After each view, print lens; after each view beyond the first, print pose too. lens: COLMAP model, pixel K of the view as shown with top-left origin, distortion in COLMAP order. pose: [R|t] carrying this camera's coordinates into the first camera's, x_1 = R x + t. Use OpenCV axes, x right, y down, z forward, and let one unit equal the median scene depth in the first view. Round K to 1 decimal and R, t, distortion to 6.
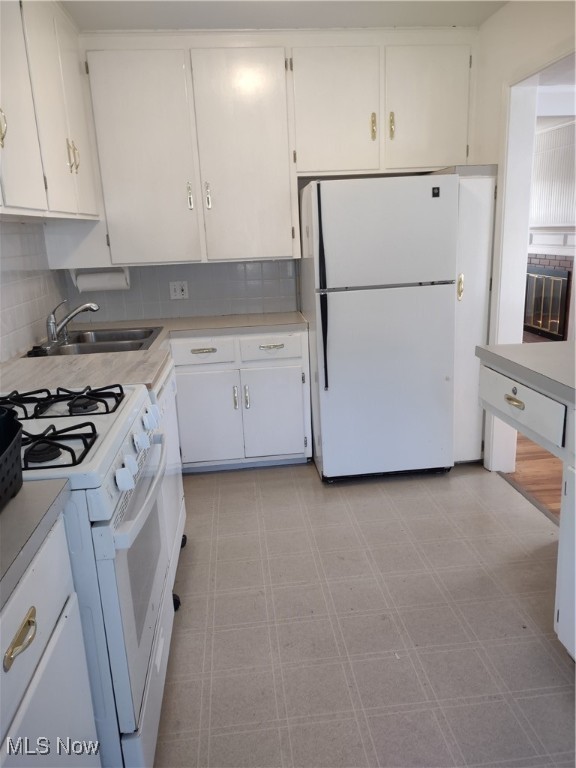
lens RADIAL K [[573.5, 0, 294.9], [0, 573.5, 384.9], [0, 0, 1]] dist [0.084518, -0.085080]
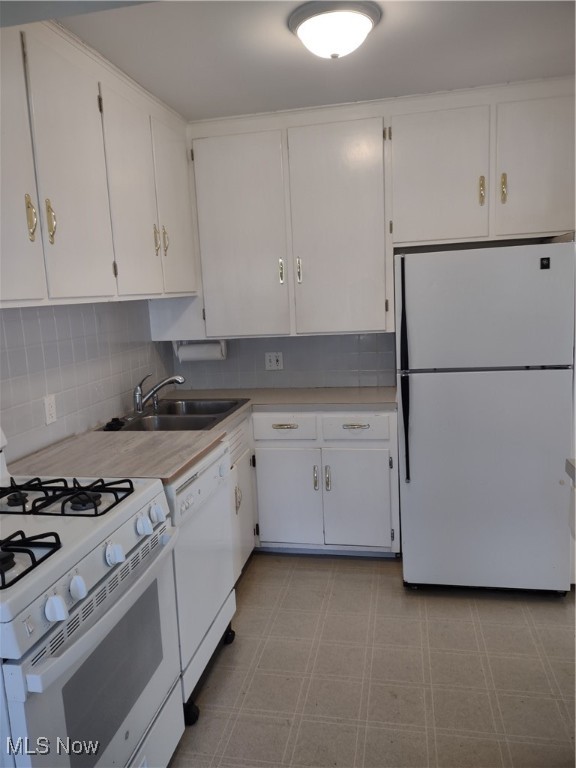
lens RADIAL K [[573.5, 0, 282.8], [0, 573.5, 387.8], [0, 0, 1]] dist [0.084518, -0.085080]
pose [[0.953129, 0.044501, -0.299274, 0.128477], [-0.068053, 0.995311, -0.068734, -0.060726], [0.294812, 0.085879, 0.951688, 0.083734]]
